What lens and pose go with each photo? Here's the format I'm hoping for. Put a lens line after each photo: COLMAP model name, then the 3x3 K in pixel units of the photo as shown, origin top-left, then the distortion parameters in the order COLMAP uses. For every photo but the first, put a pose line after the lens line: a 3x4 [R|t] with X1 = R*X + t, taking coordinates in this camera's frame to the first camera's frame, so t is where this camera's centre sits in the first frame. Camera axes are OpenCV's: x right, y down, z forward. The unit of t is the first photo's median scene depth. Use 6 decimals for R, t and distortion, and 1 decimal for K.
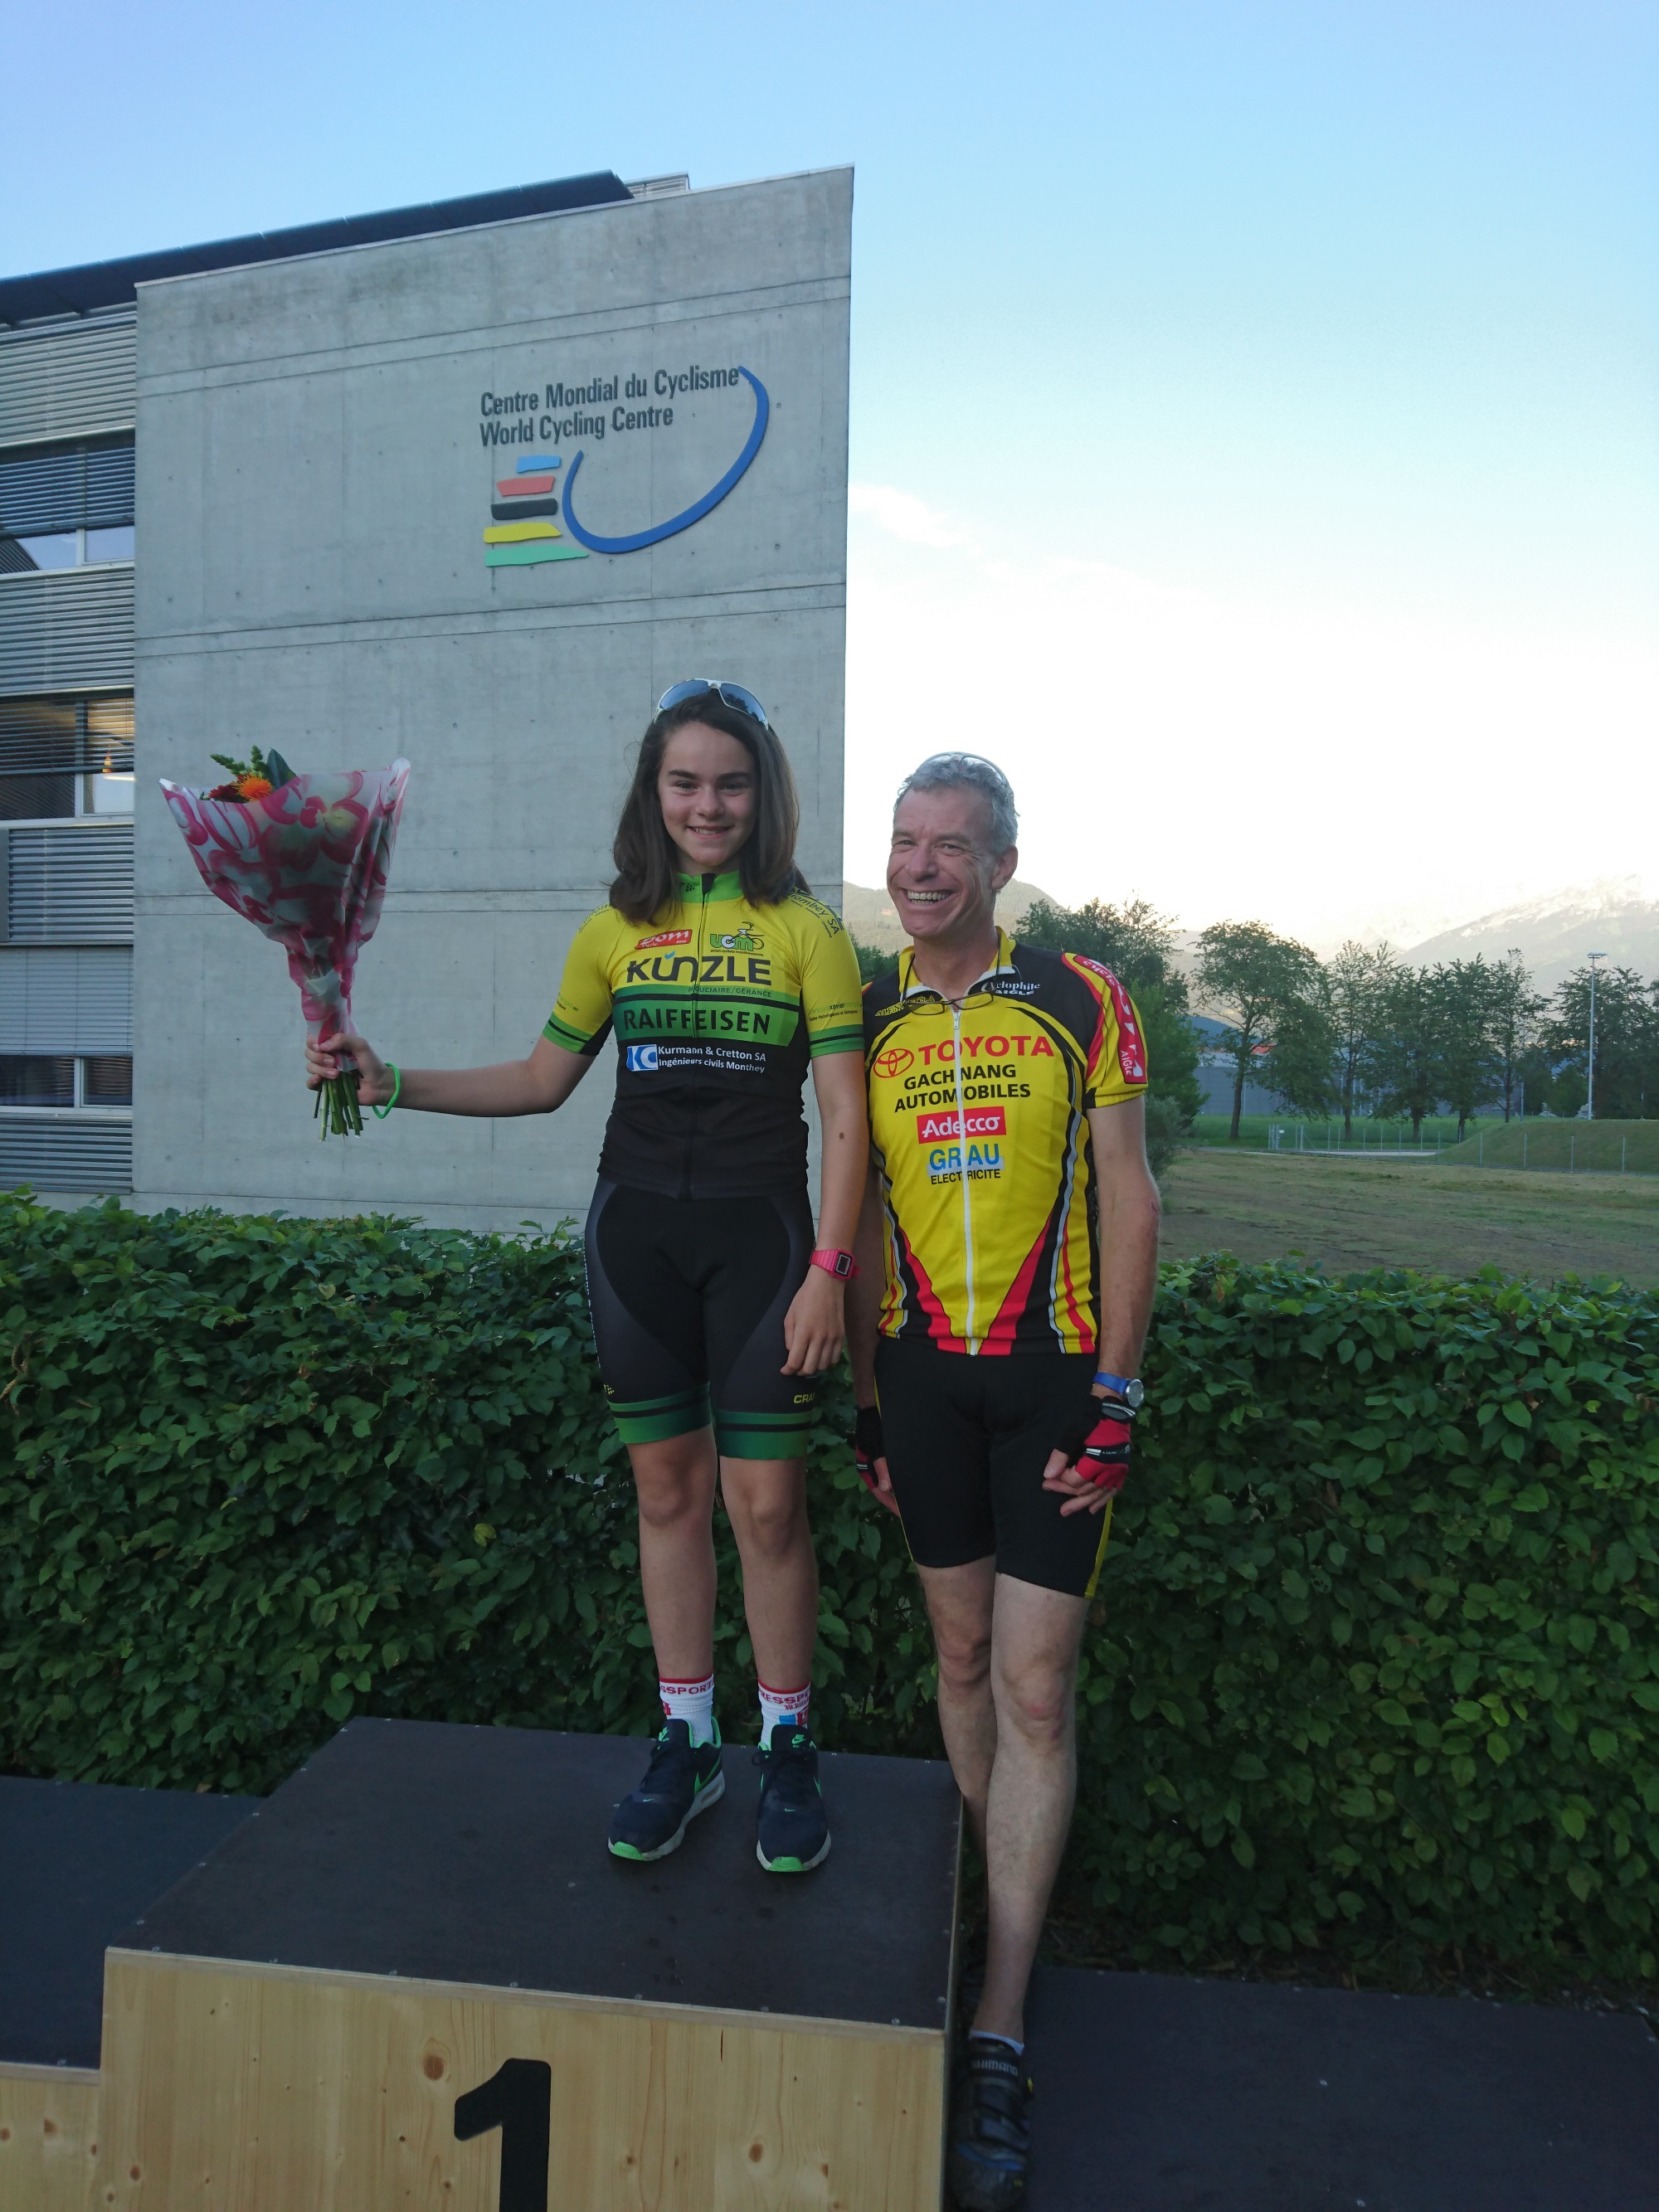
lens RADIAL K [[1593.5, 0, 848.1], [0, 1593.5, 1089.4], [0, 0, 1]] dist [0.066036, -0.102229]
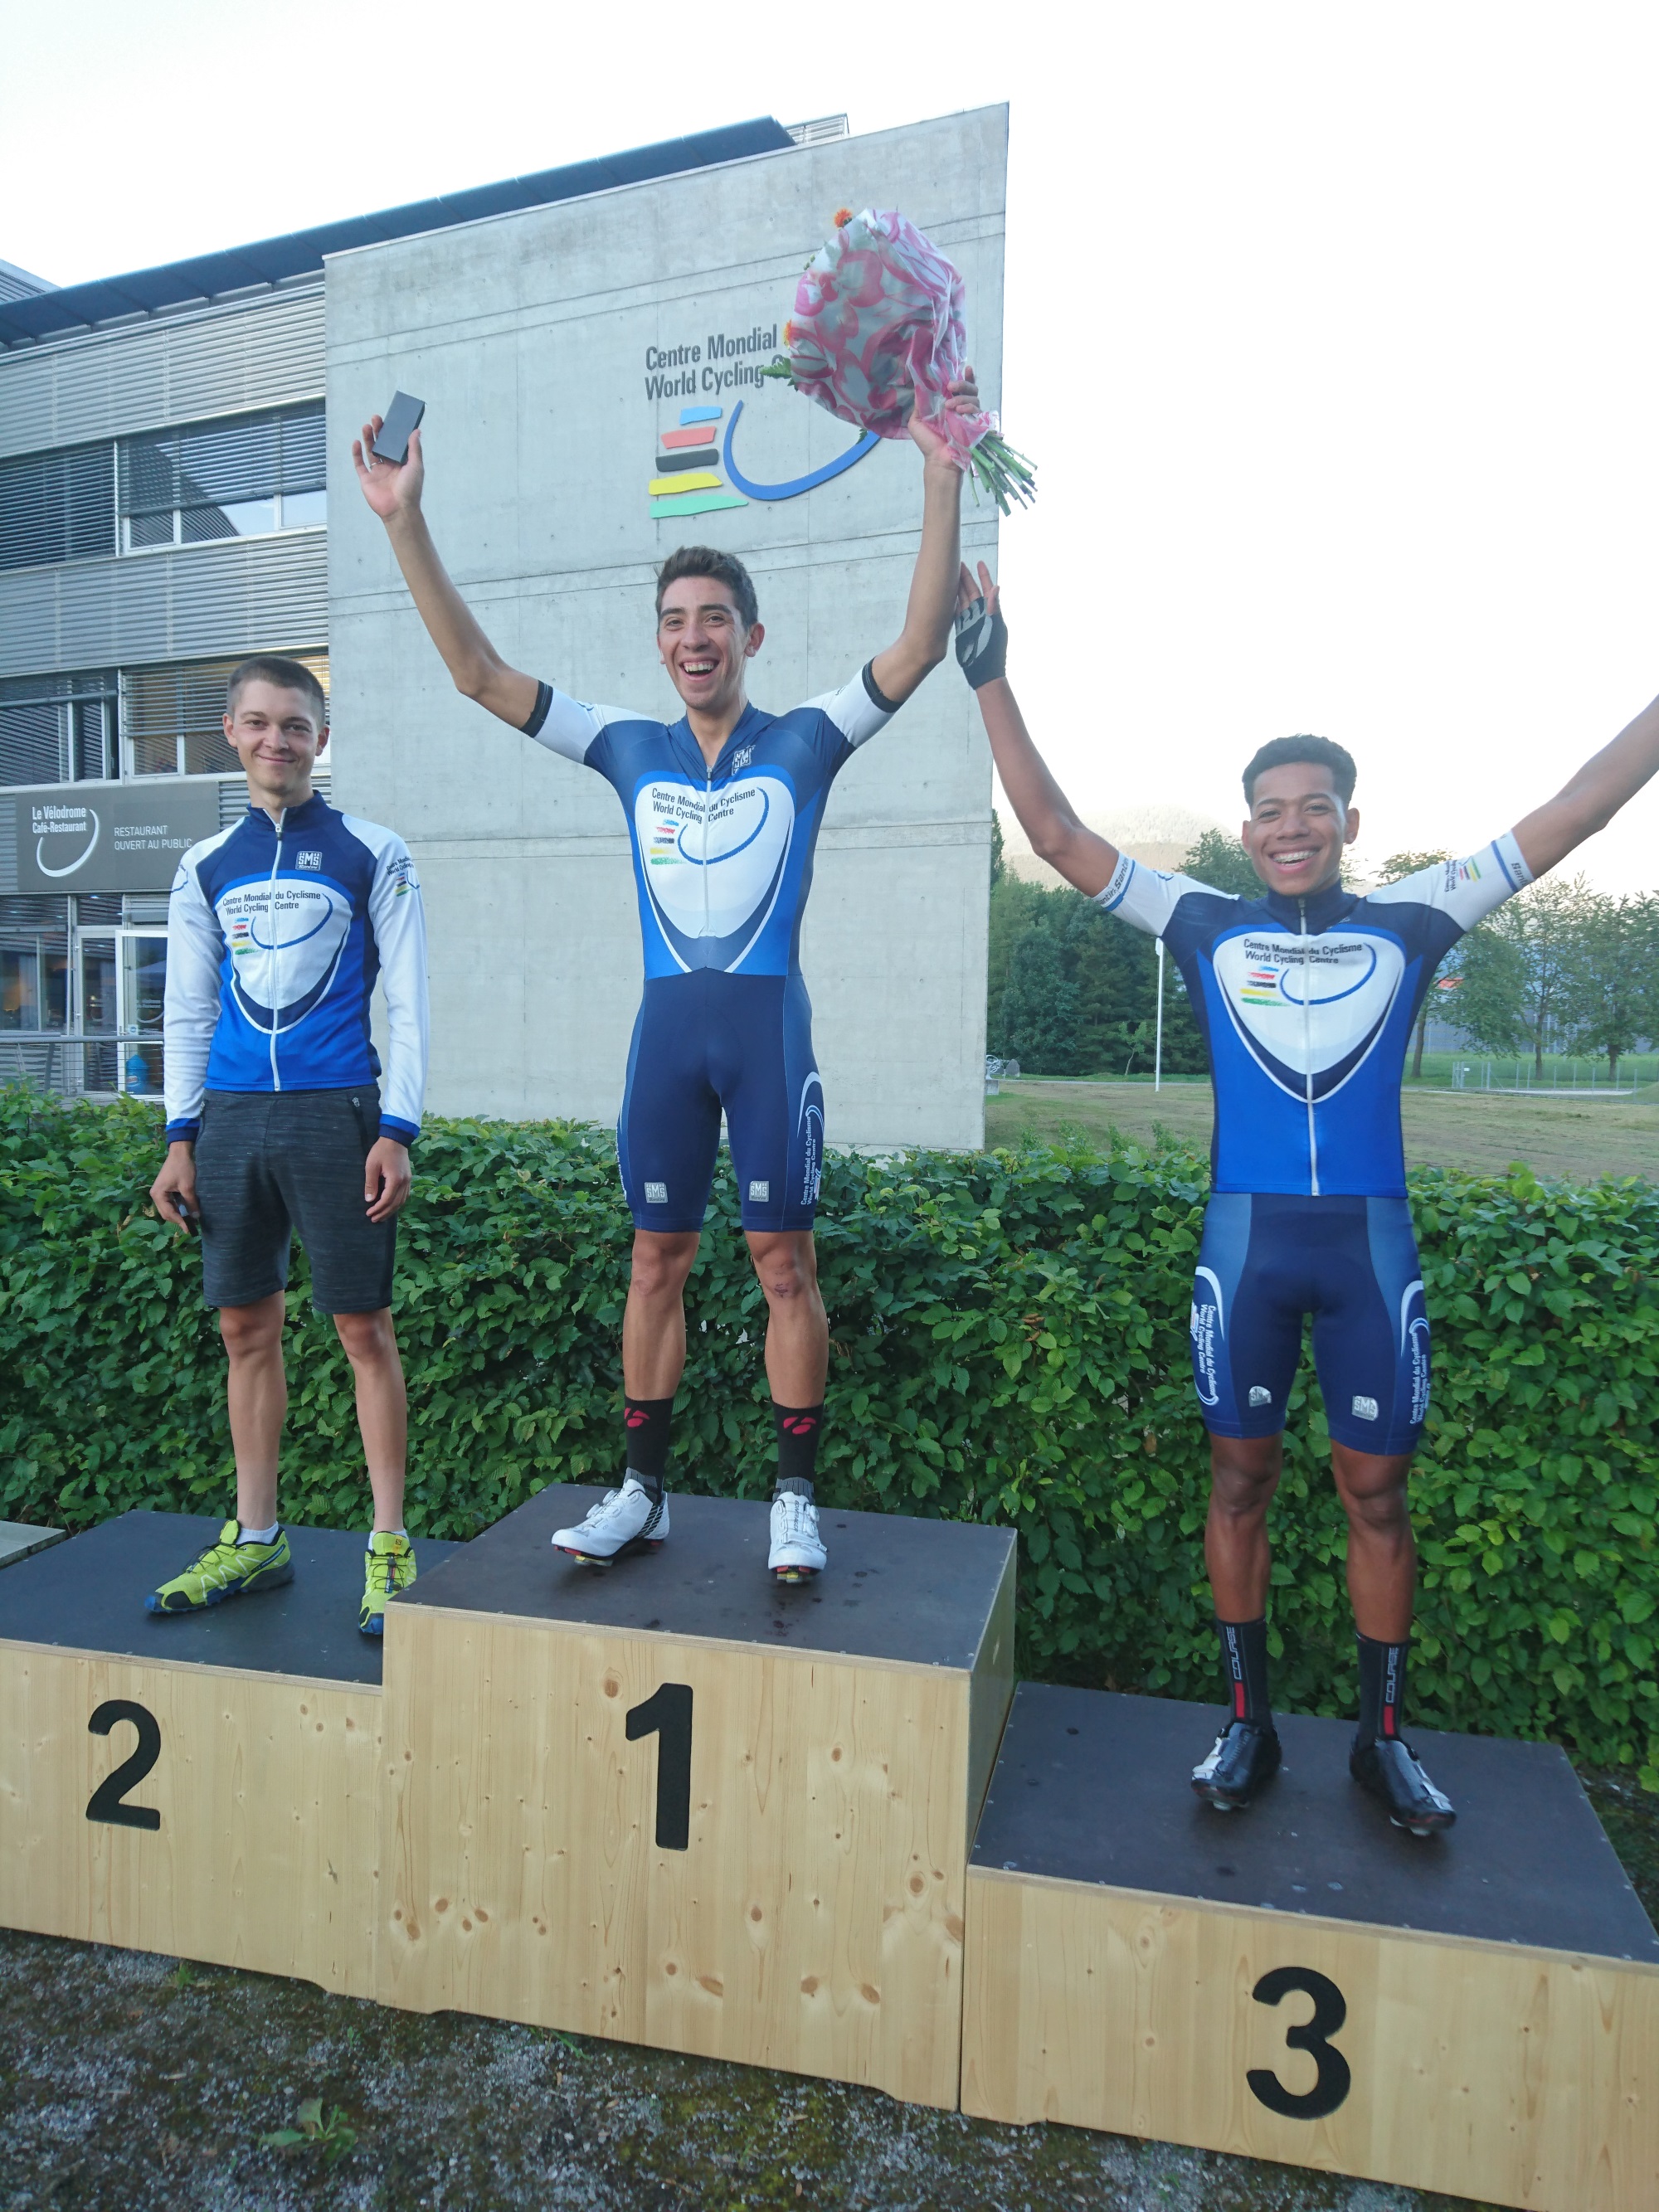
lens RADIAL K [[1593.5, 0, 827.0], [0, 1593.5, 1097.9], [0, 0, 1]] dist [0.066036, -0.102229]
pose [[0.993338, 0.004414, -0.115156, 0.041940], [0.000744, 0.999000, 0.044705, 0.012225], [0.115238, -0.044492, 0.992341, -0.164517]]
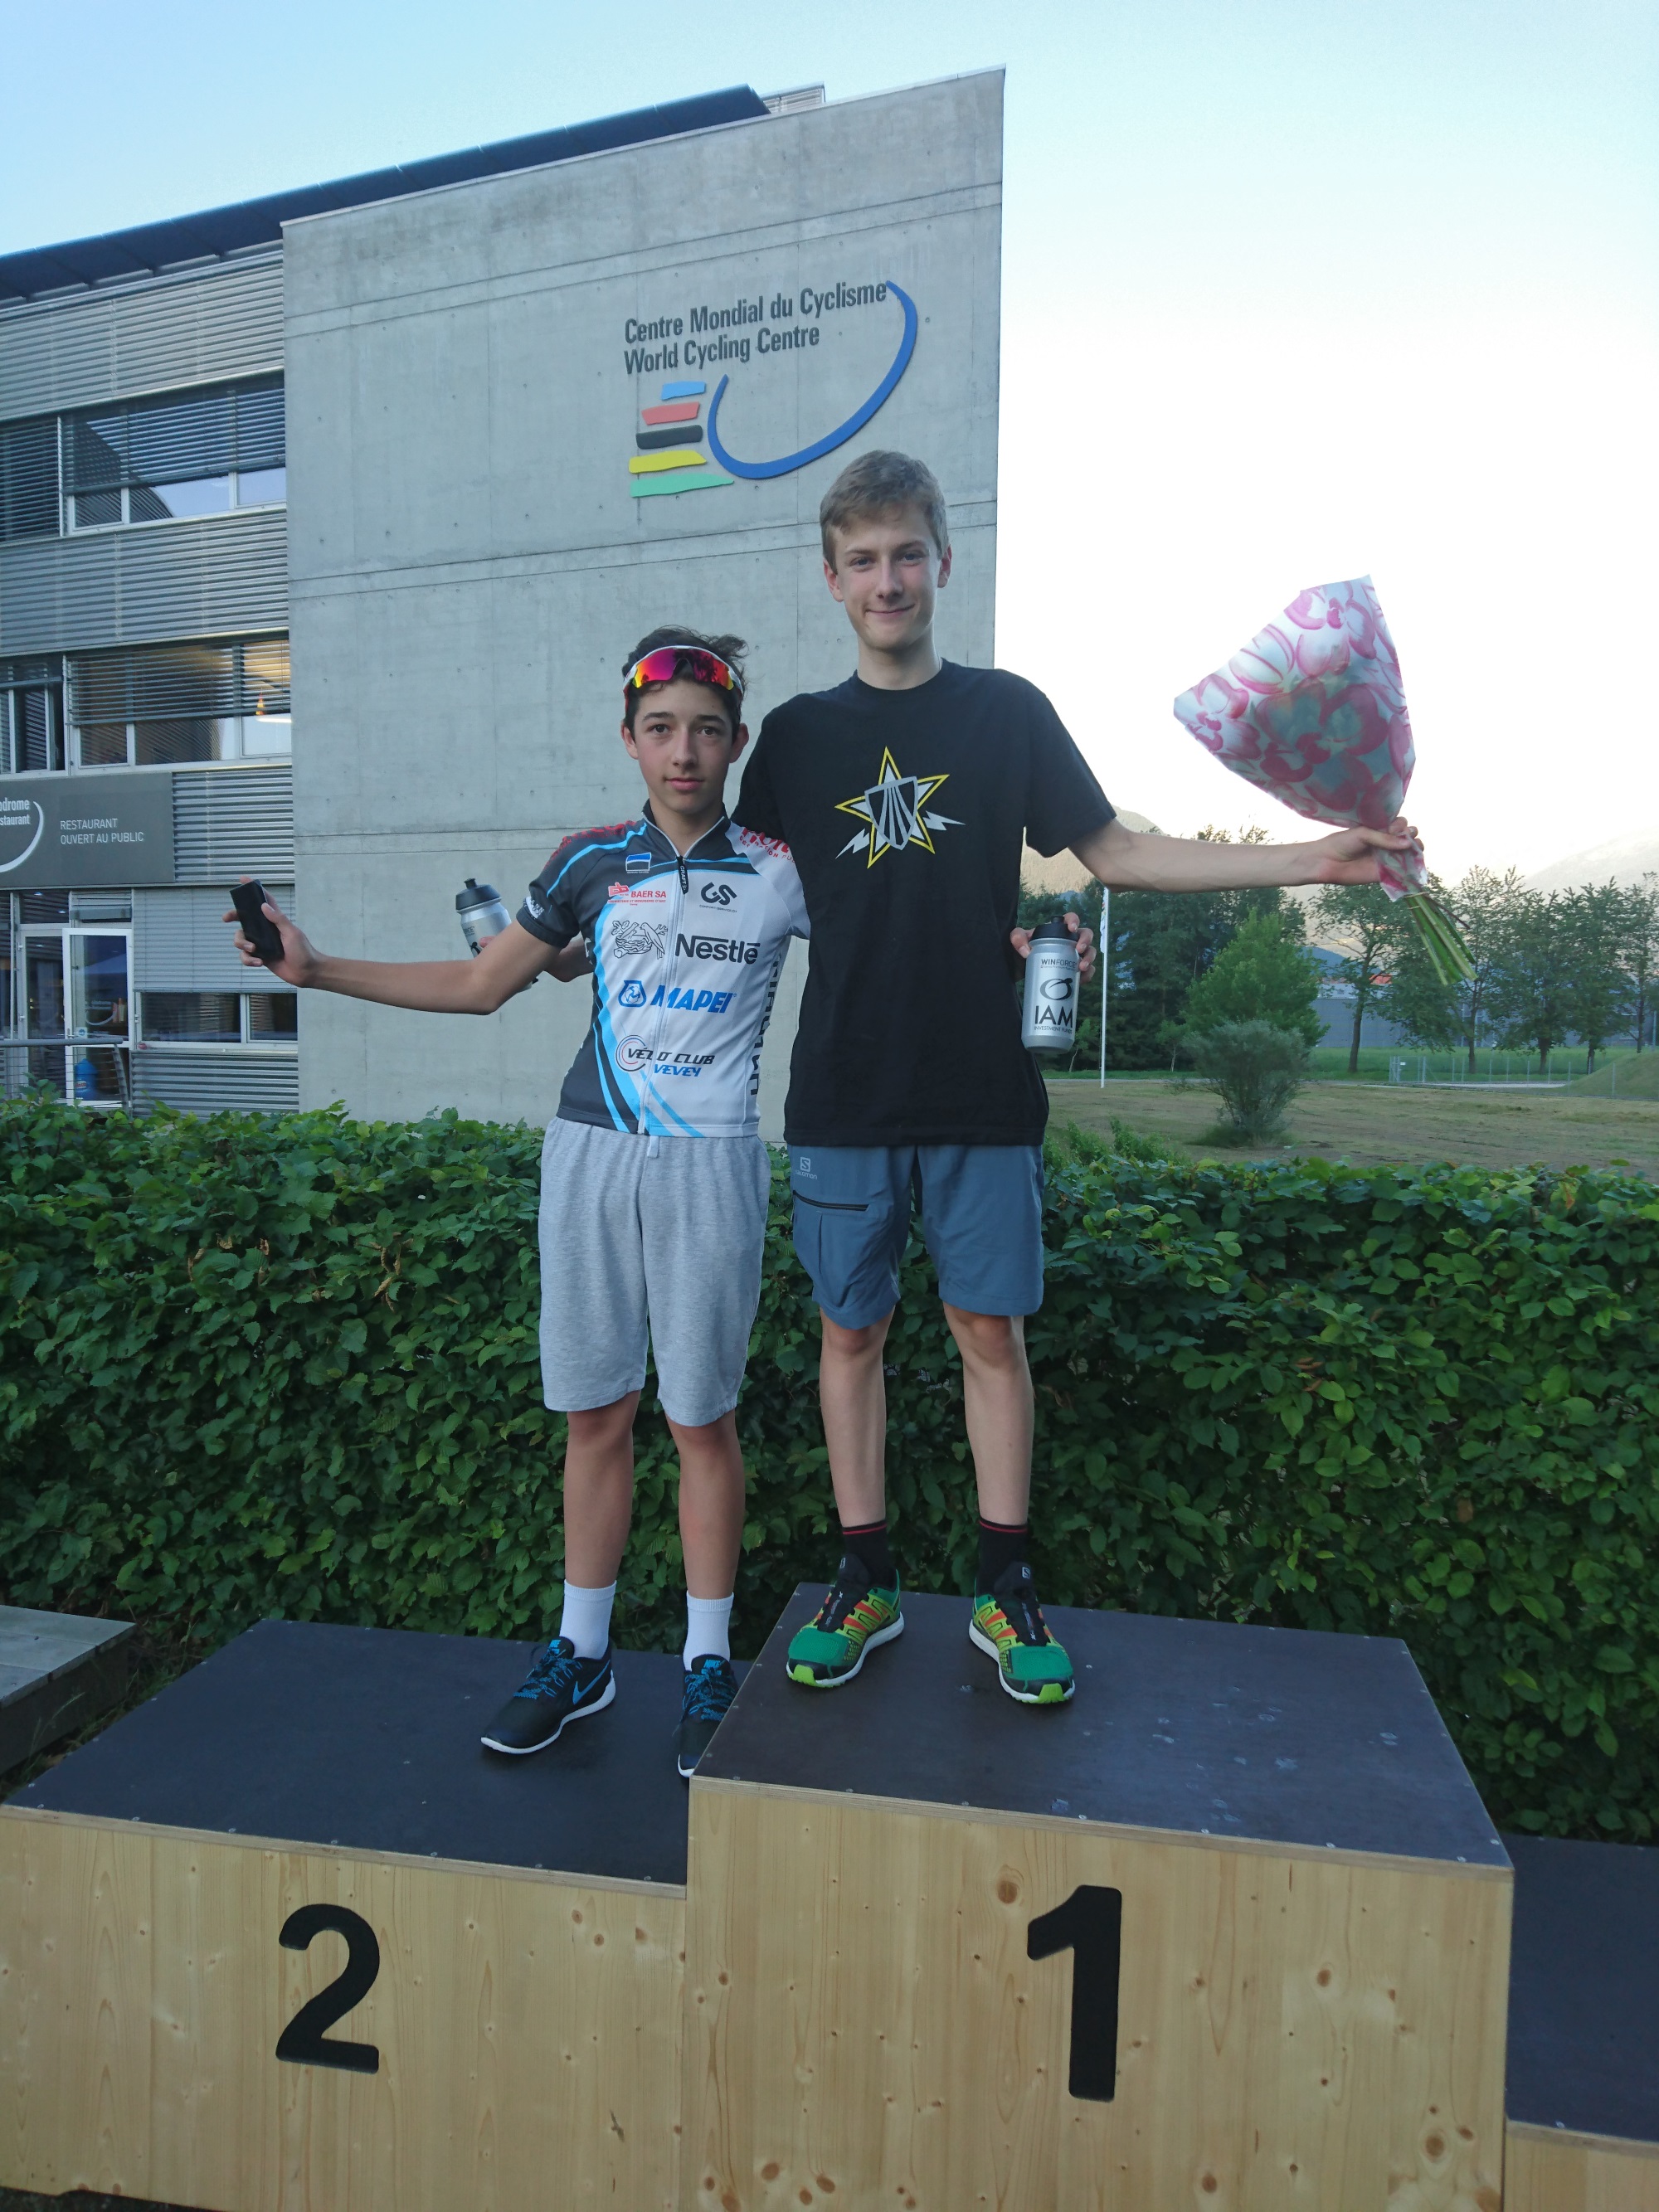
lens RADIAL K [[1593.5, 0, 836.9], [0, 1593.5, 1101.8], [0, 0, 1]] dist [0.066036, -0.102229]
pose [[0.997399, -0.003581, -0.071989, -0.134556], [0.007058, 0.998818, 0.048096, 0.013875], [0.071732, -0.048479, 0.996245, -0.023604]]
